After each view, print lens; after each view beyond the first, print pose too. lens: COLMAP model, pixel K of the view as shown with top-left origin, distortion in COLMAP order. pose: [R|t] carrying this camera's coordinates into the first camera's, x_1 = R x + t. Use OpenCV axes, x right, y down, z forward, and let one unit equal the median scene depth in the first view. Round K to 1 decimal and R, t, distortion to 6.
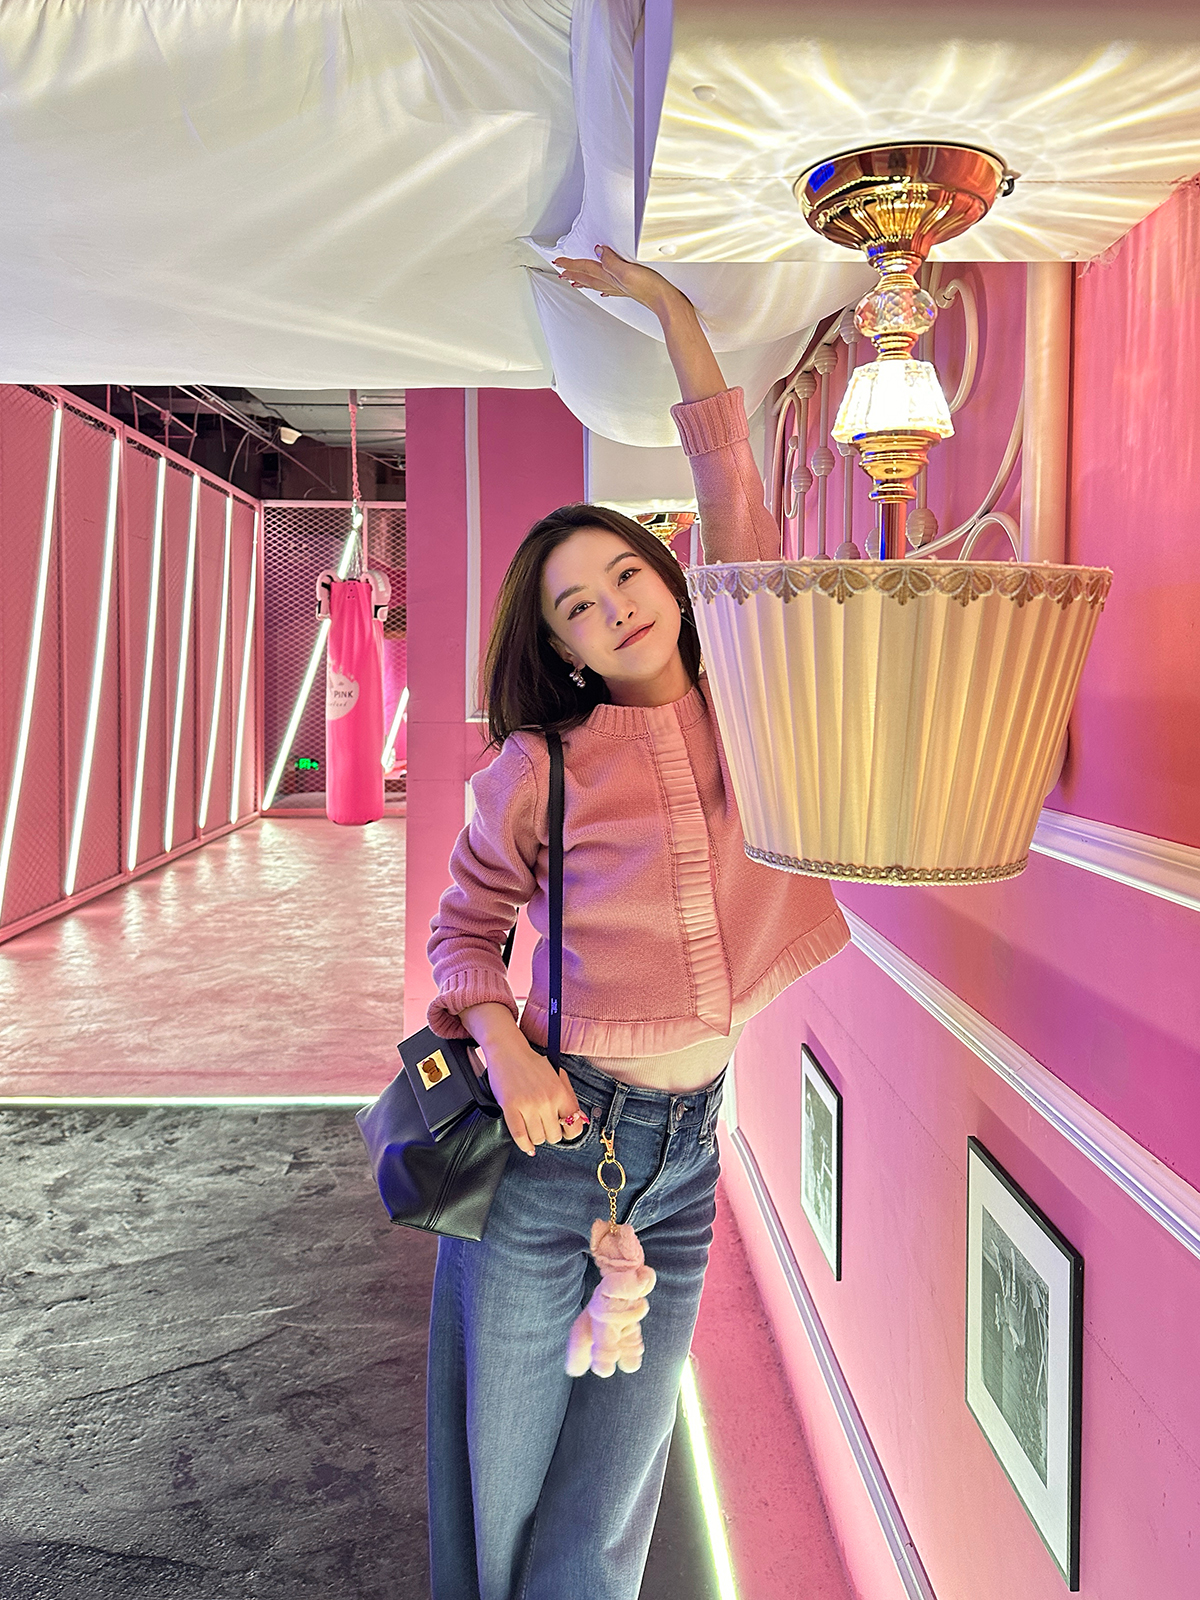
lens RADIAL K [[1290.6, 0, 603.7], [0, 1290.6, 698.5], [0, 0, 1]] dist [0.048851, -0.003787]
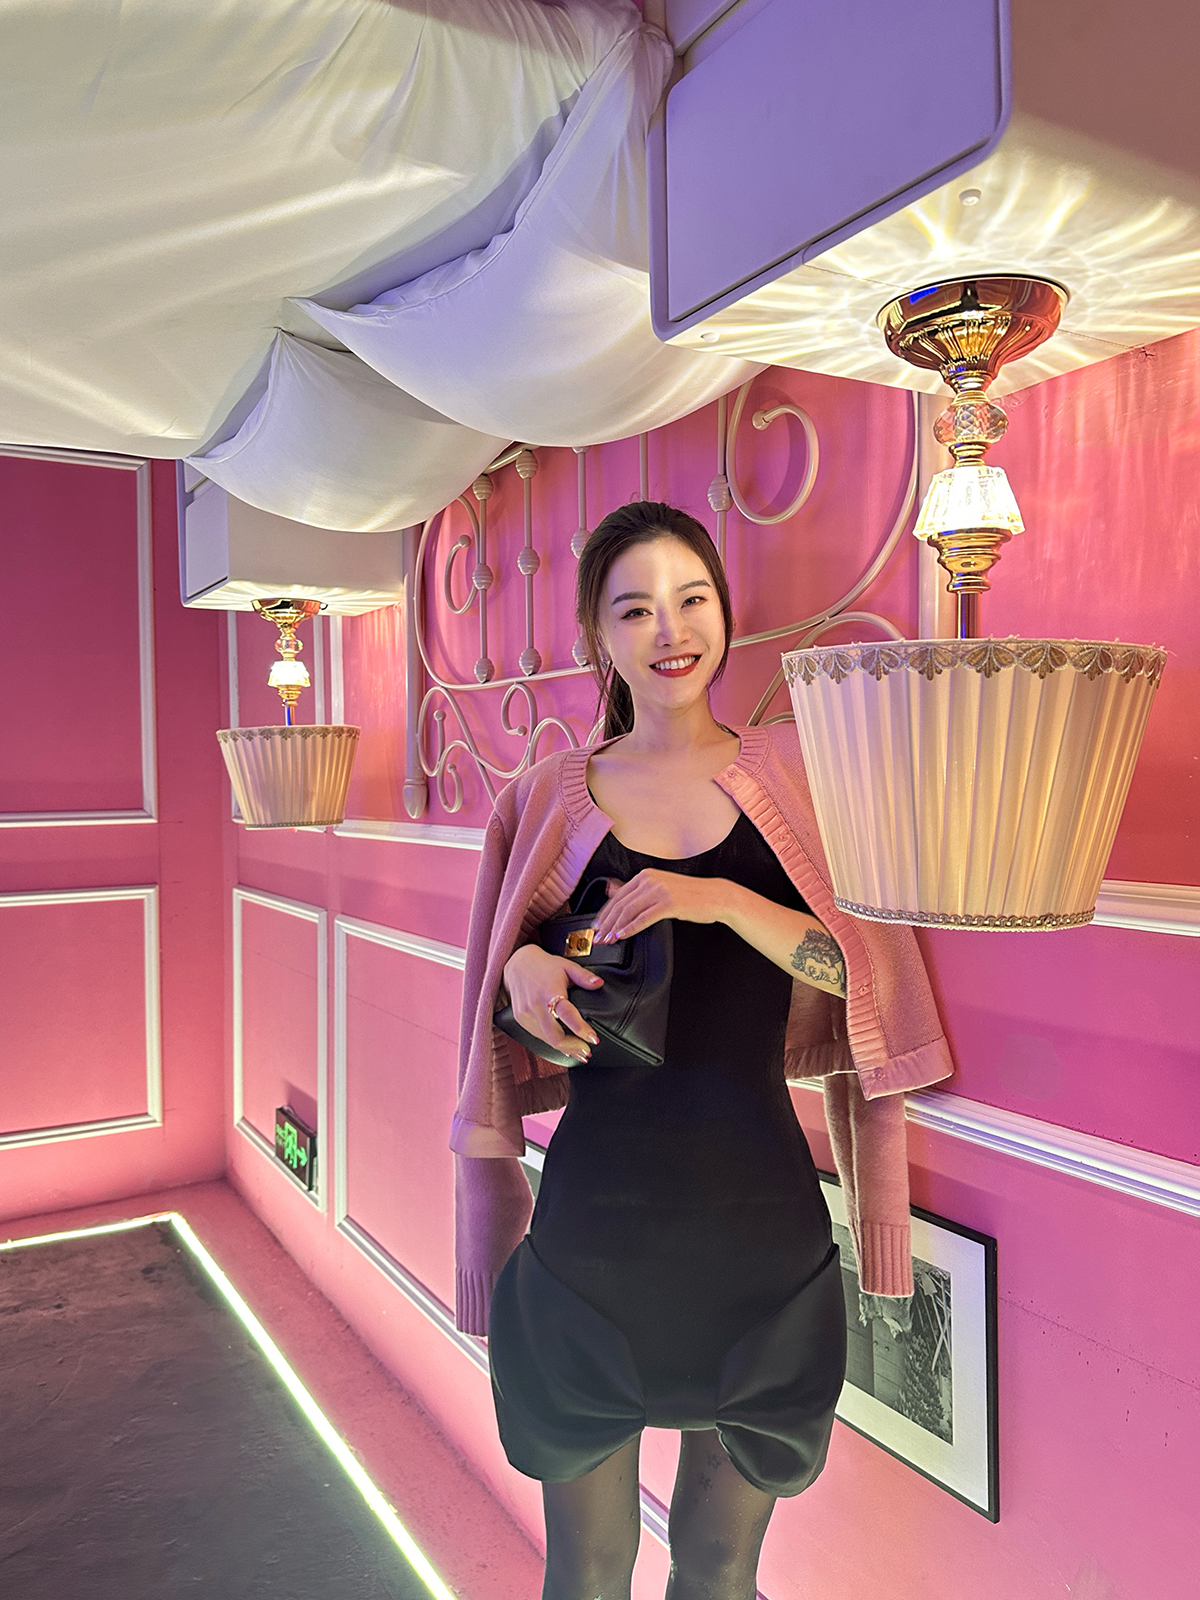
lens RADIAL K [[1217.0, 0, 593.9], [0, 1217.0, 778.8], [0, 0, 1]] dist [0.027142, -0.000554]
pose [[0.877705, -0.016981, 0.478900, -0.567265], [0.022714, 0.999723, -0.006182, 0.008700], [-0.478662, 0.016303, 0.877848, 0.229039]]
